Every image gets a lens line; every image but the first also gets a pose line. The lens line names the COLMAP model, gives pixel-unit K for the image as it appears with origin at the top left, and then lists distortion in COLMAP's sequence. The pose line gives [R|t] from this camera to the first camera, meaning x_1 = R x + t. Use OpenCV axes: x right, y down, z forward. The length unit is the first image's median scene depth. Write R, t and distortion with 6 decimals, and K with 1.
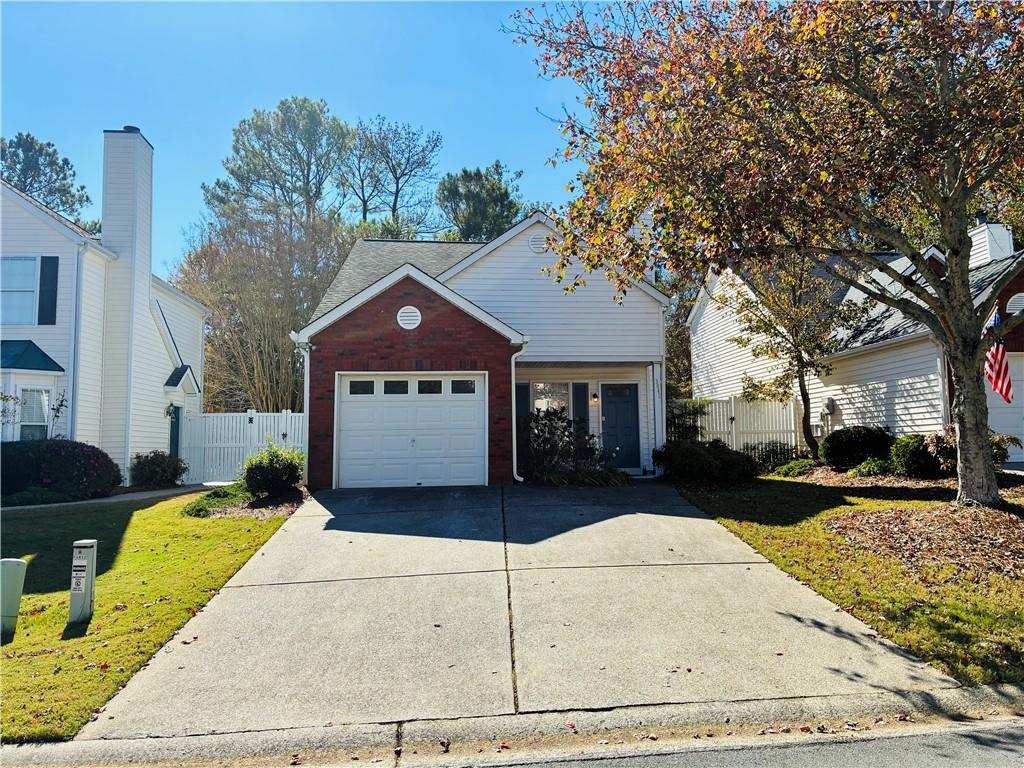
lens RADIAL K [[775.8, 0, 513.6], [0, 775.8, 380.7], [0, 0, 1]] dist [0.045948, -0.054551]
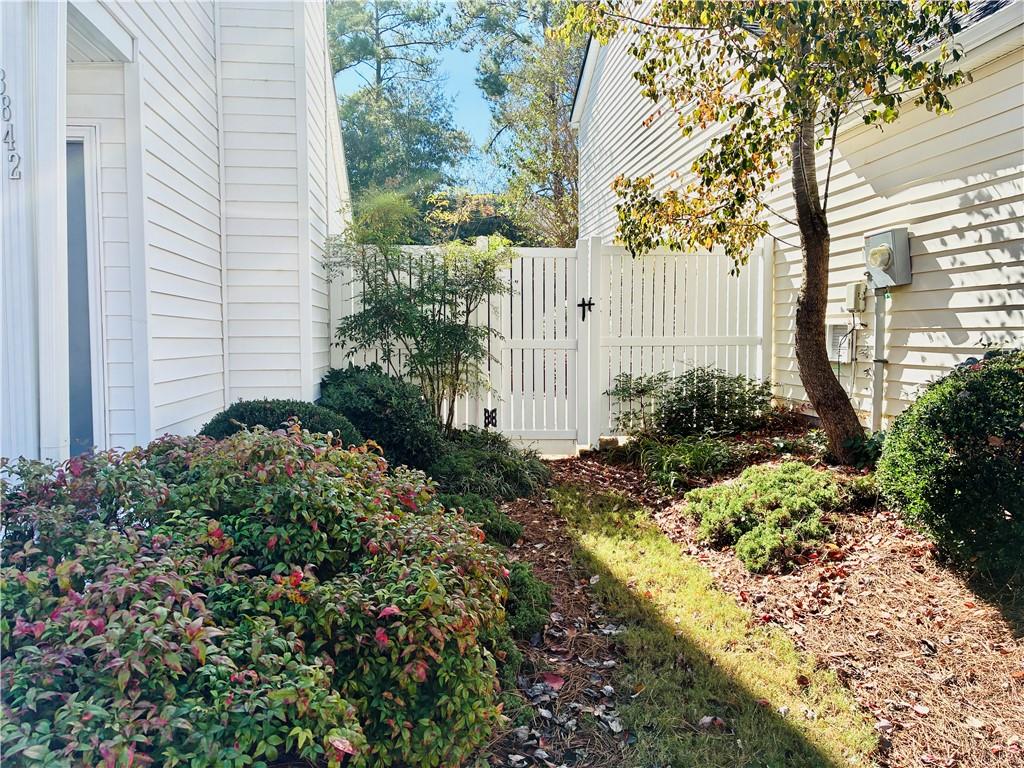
lens RADIAL K [[775.8, 0, 513.6], [0, 775.8, 380.7], [0, 0, 1]] dist [0.045948, -0.054551]
pose [[0.999063, 0.004620, 0.043040, 0.255299], [-0.010944, 0.988945, 0.147881, 0.034823], [-0.041881, -0.148213, 0.988068, 0.719340]]
